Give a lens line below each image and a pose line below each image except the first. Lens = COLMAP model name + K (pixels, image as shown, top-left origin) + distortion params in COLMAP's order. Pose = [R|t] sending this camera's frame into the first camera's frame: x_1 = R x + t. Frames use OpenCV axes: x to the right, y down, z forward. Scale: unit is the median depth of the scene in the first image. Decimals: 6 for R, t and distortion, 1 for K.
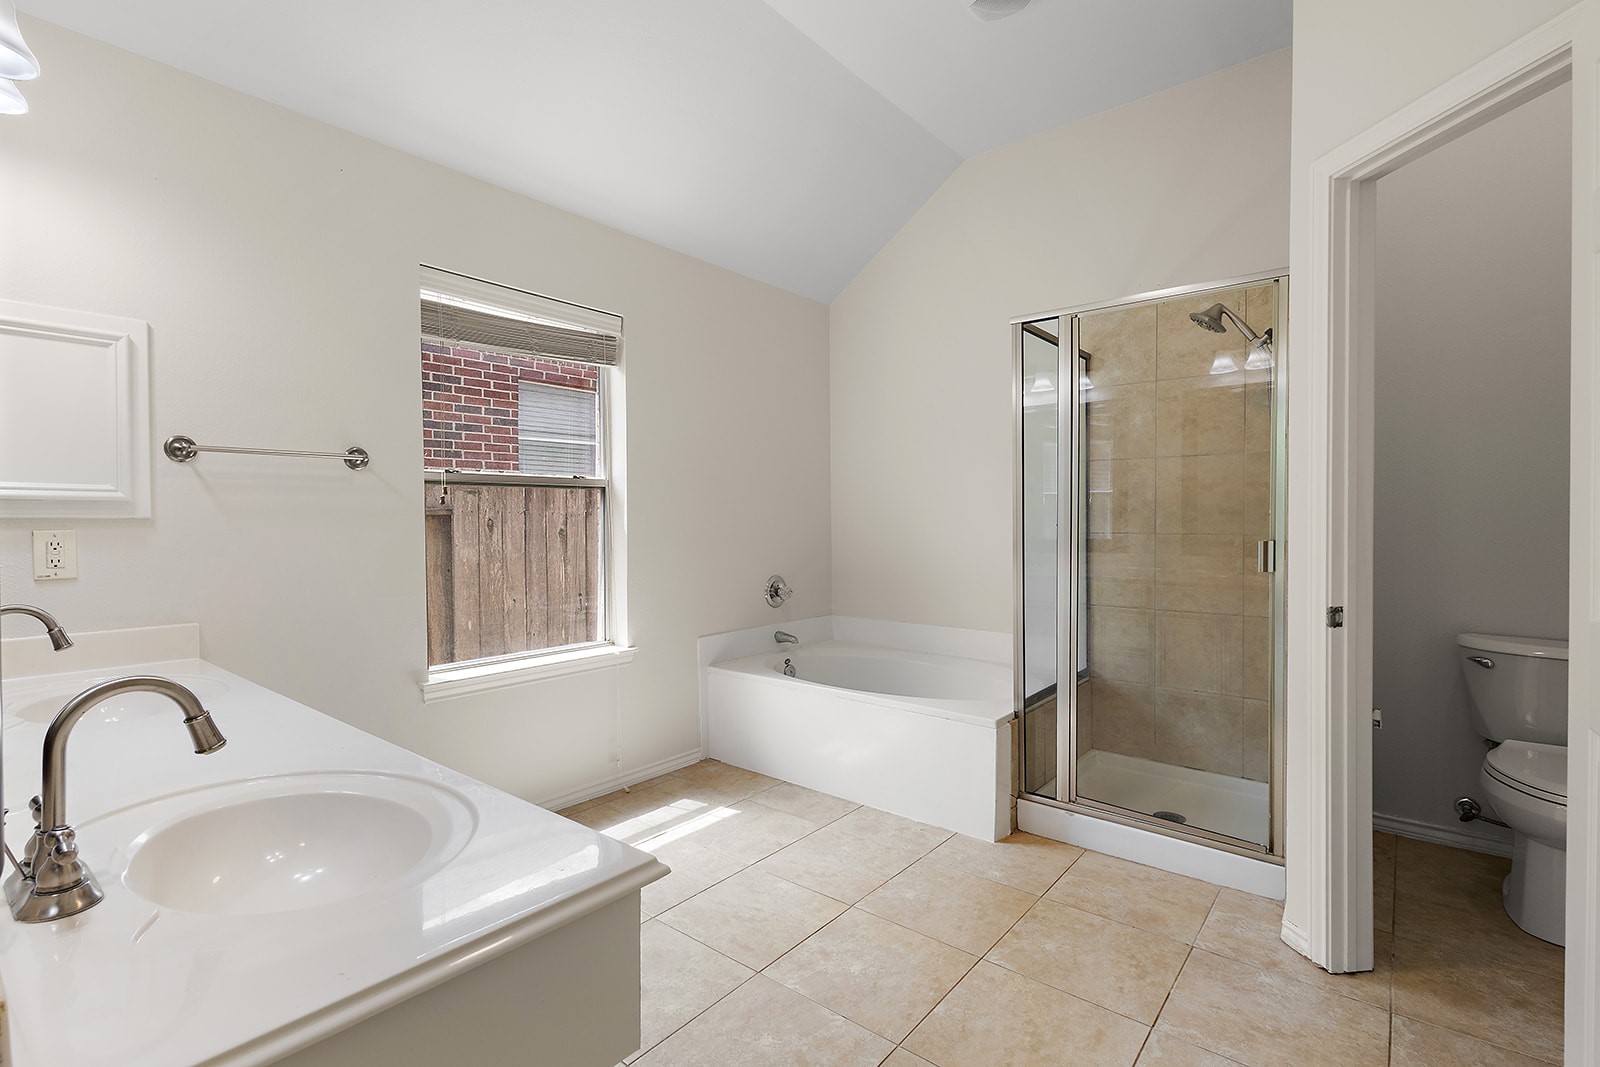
lens RADIAL K [[741.7, 0, 793.8], [0, 741.7, 528.6], [0, 0, 1]] dist [0.005804, -0.001308]
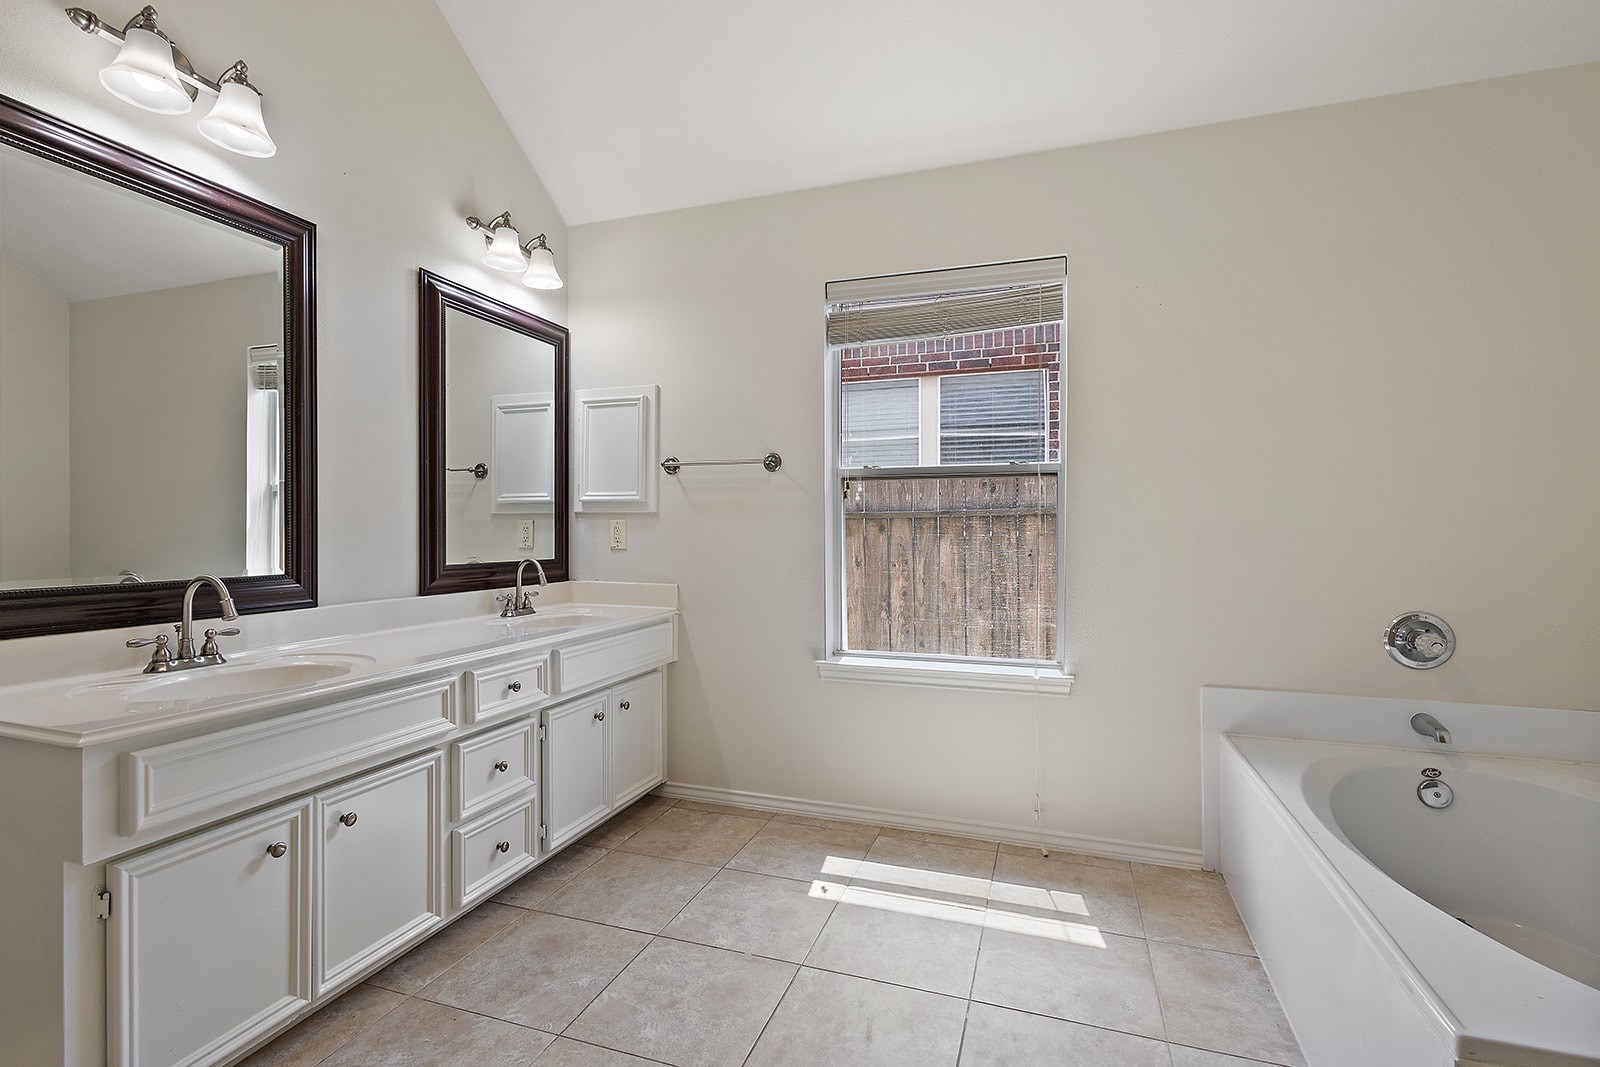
lens RADIAL K [[741.7, 0, 800.7], [0, 741.7, 528.5], [0, 0, 1]] dist [0.005804, -0.001308]
pose [[0.345808, 0.002093, -0.938303, 0.561965], [-0.014163, 0.999895, -0.002990, 0.016191], [0.938198, 0.014323, 0.345801, 0.627123]]
